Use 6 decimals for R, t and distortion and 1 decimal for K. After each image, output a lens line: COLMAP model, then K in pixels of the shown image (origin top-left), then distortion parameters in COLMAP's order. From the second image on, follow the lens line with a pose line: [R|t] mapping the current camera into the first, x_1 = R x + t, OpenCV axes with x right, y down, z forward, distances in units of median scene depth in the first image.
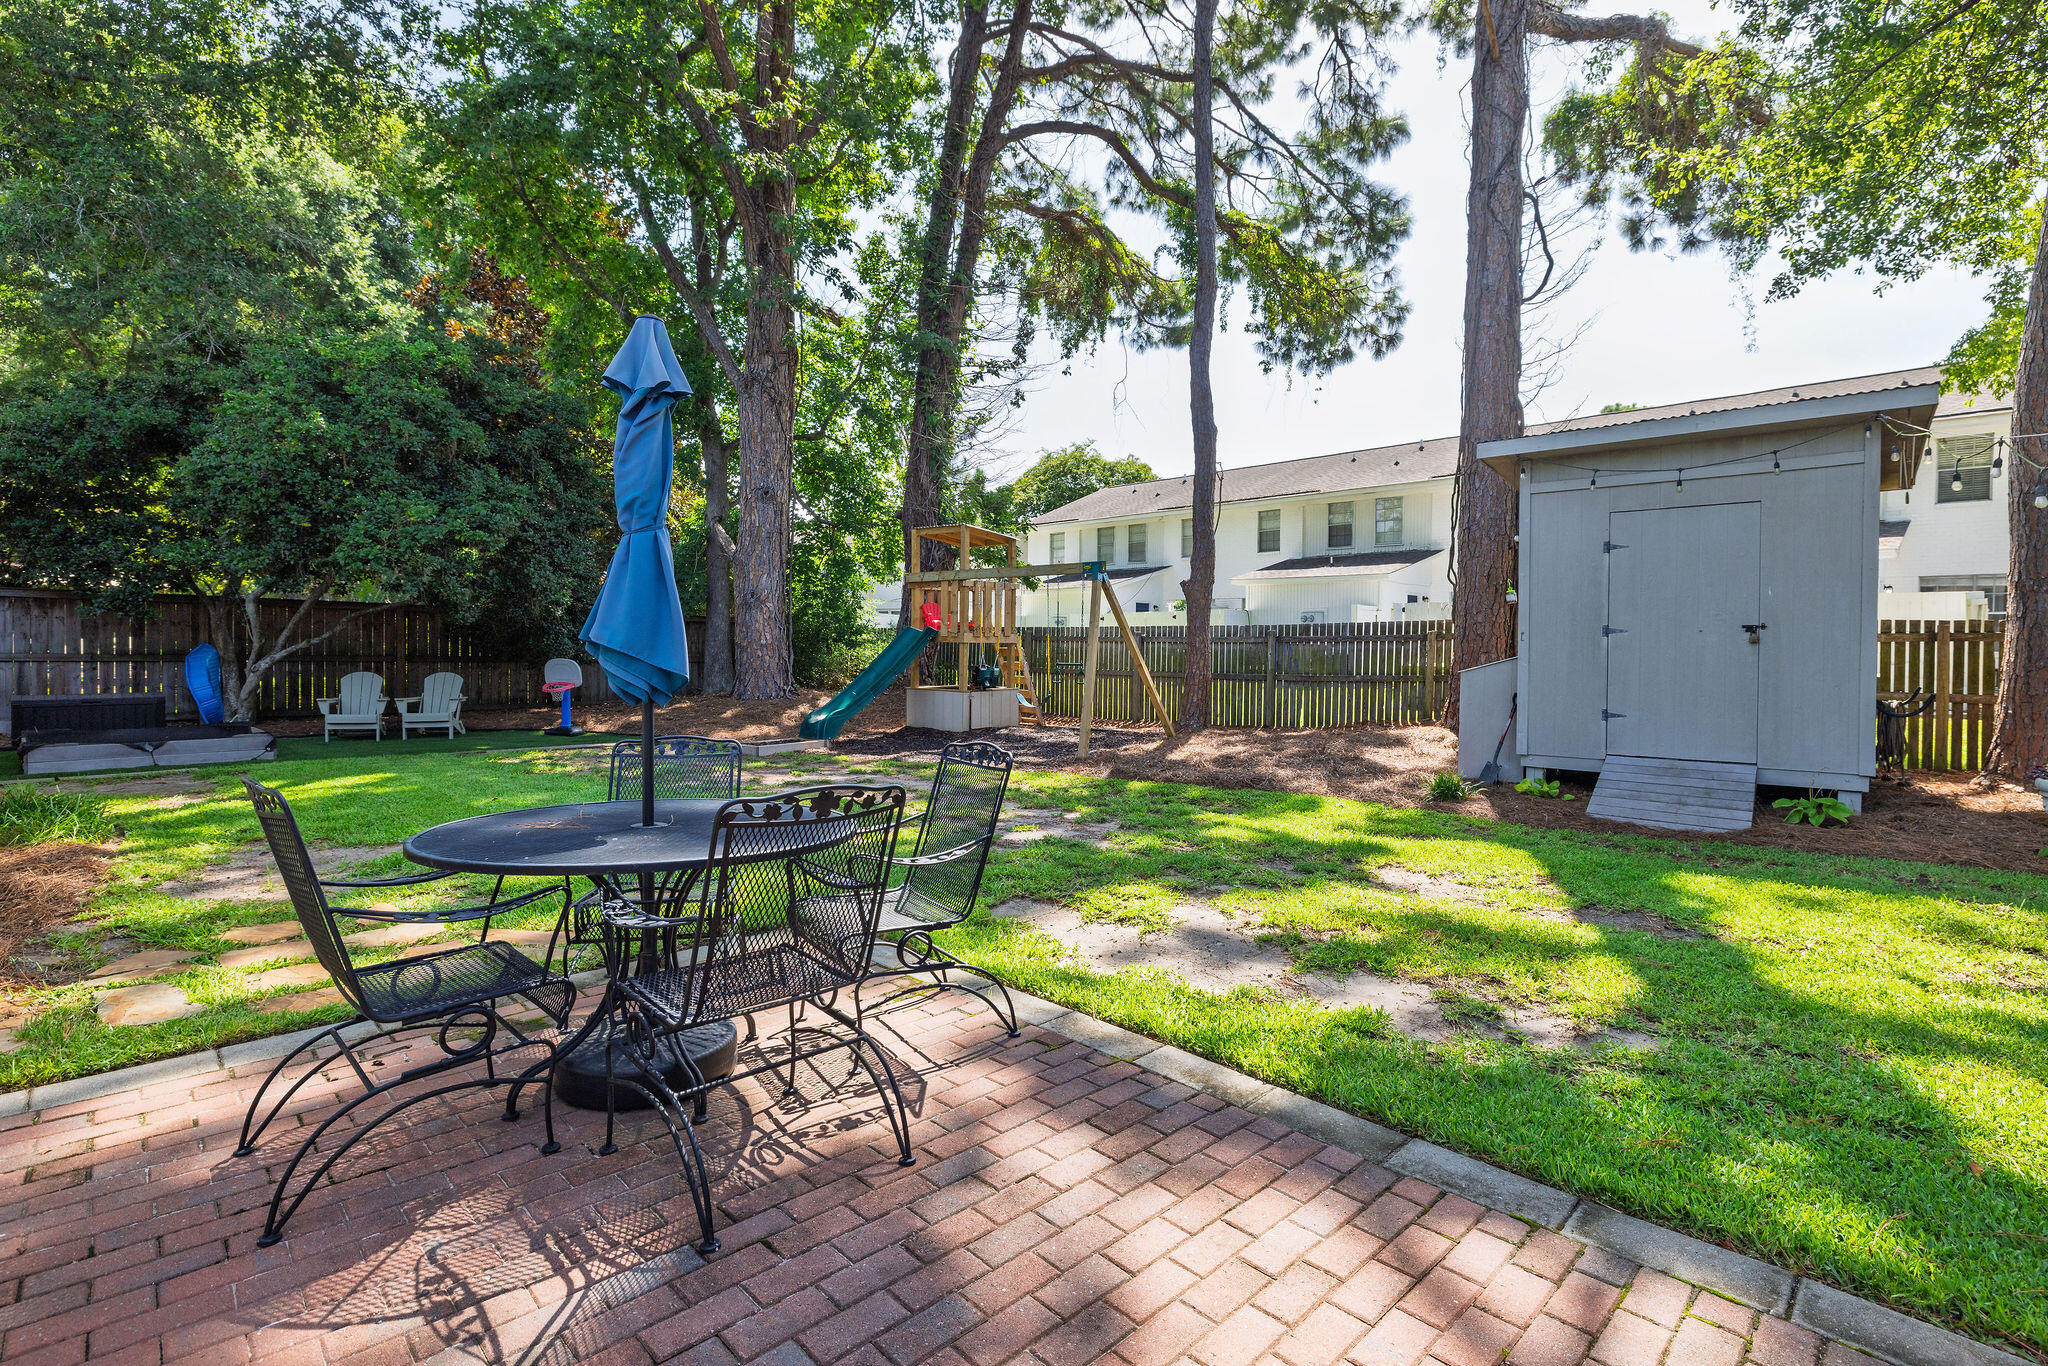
lens RADIAL K [[957.4, 0, 1024.0], [0, 957.4, 683.0], [0, 0, 1]] dist [-0.000469, -0.000021]
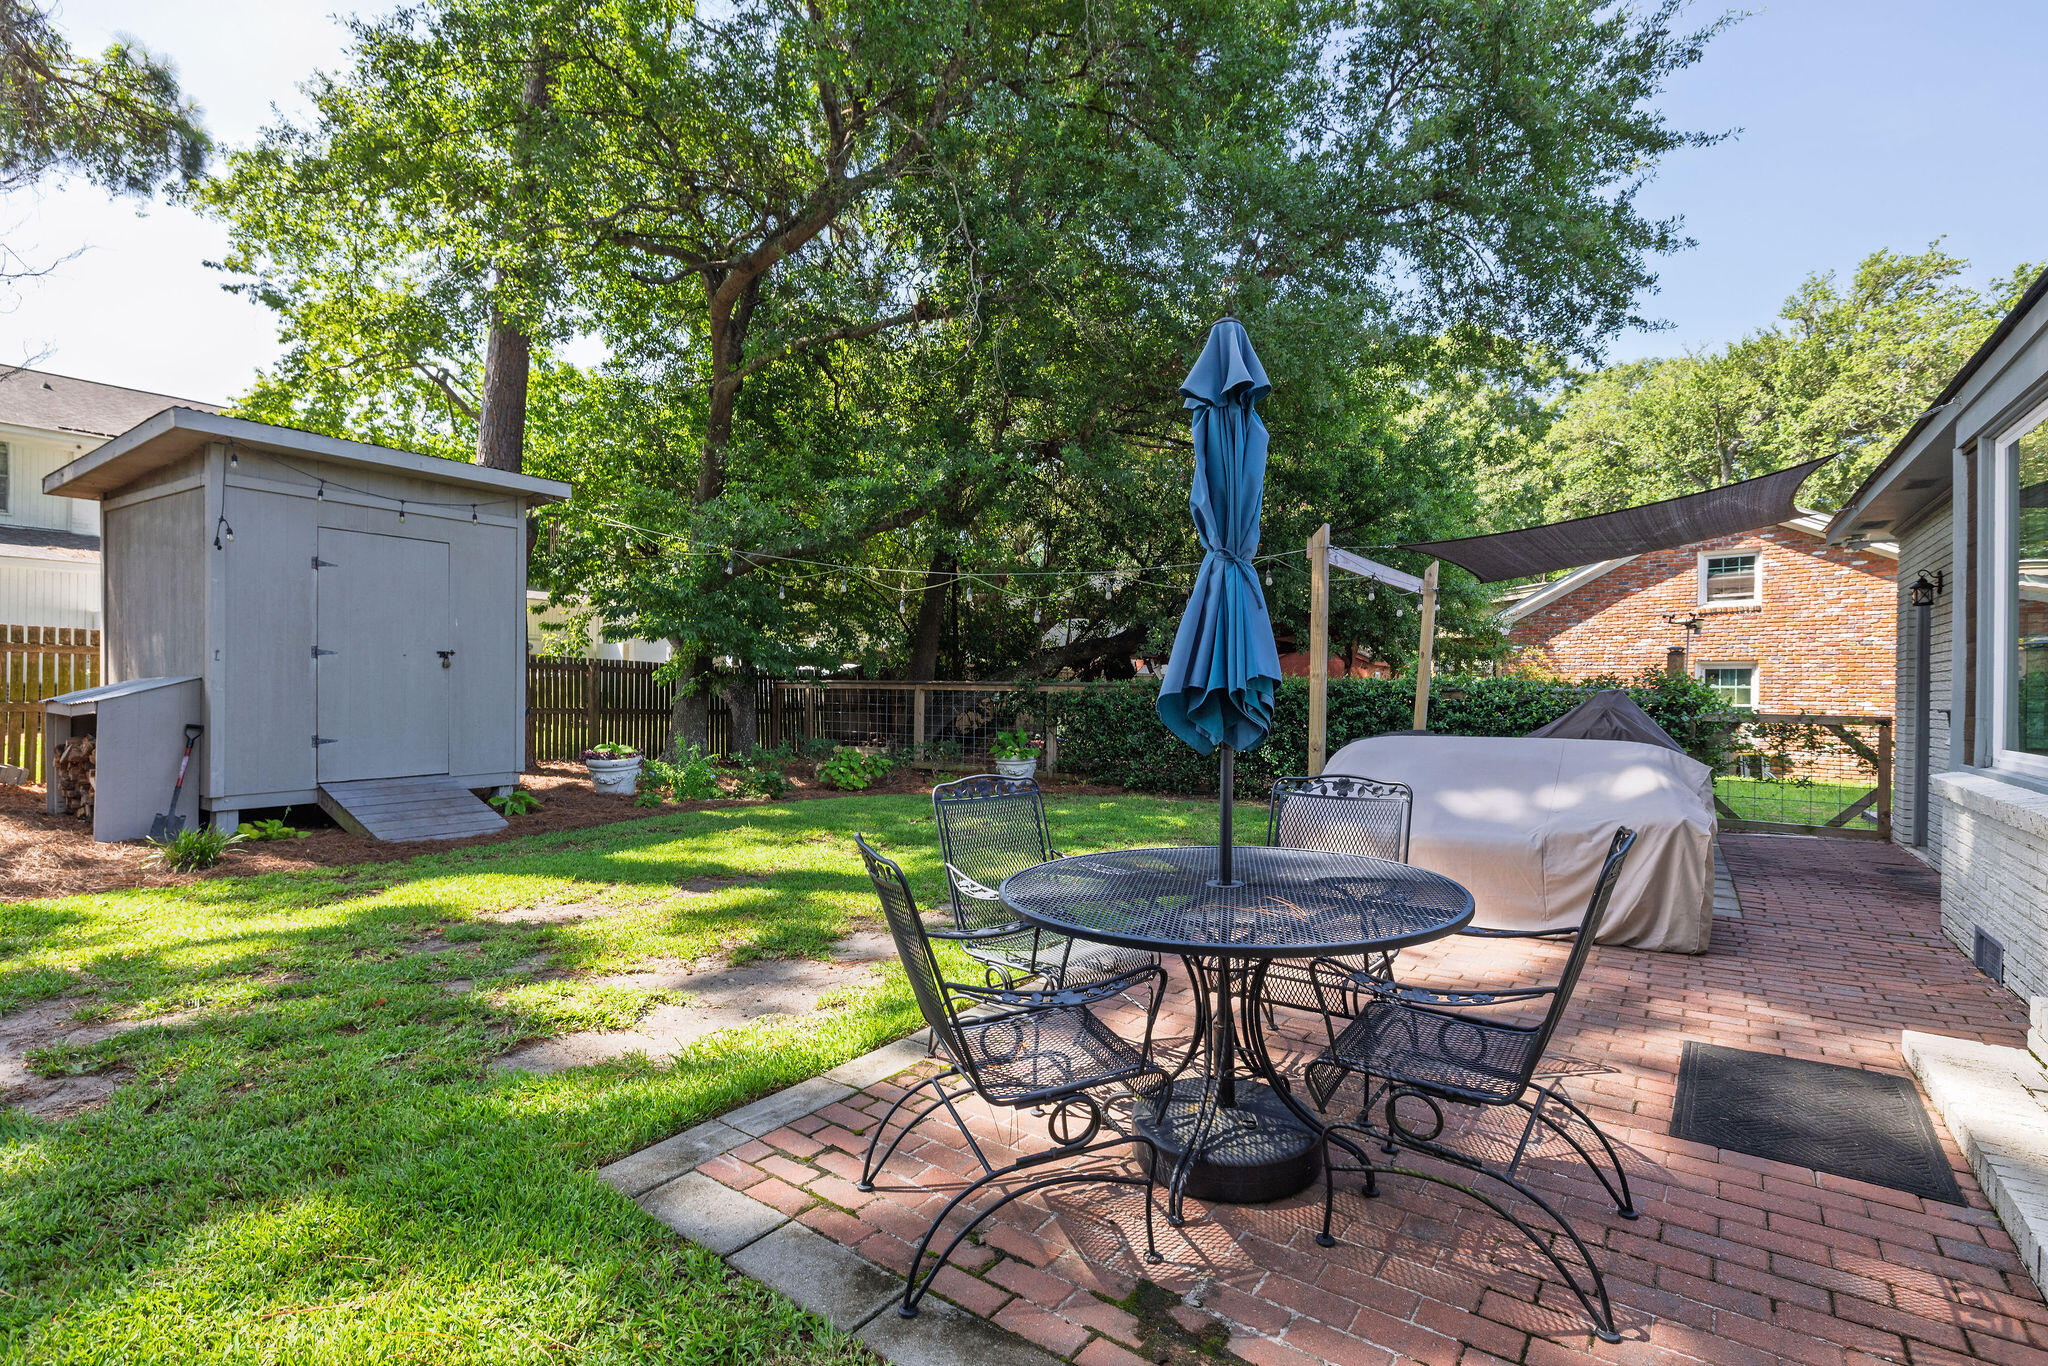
lens RADIAL K [[979.8, 0, 1024.0], [0, 979.8, 683.0], [0, 0, 1]] dist [-0.000245, -0.000016]
pose [[-0.188834, -0.007825, 0.981978, -0.660832], [0.024501, 0.999619, 0.012678, -0.027127], [-0.981703, 0.026454, -0.188571, 0.709596]]
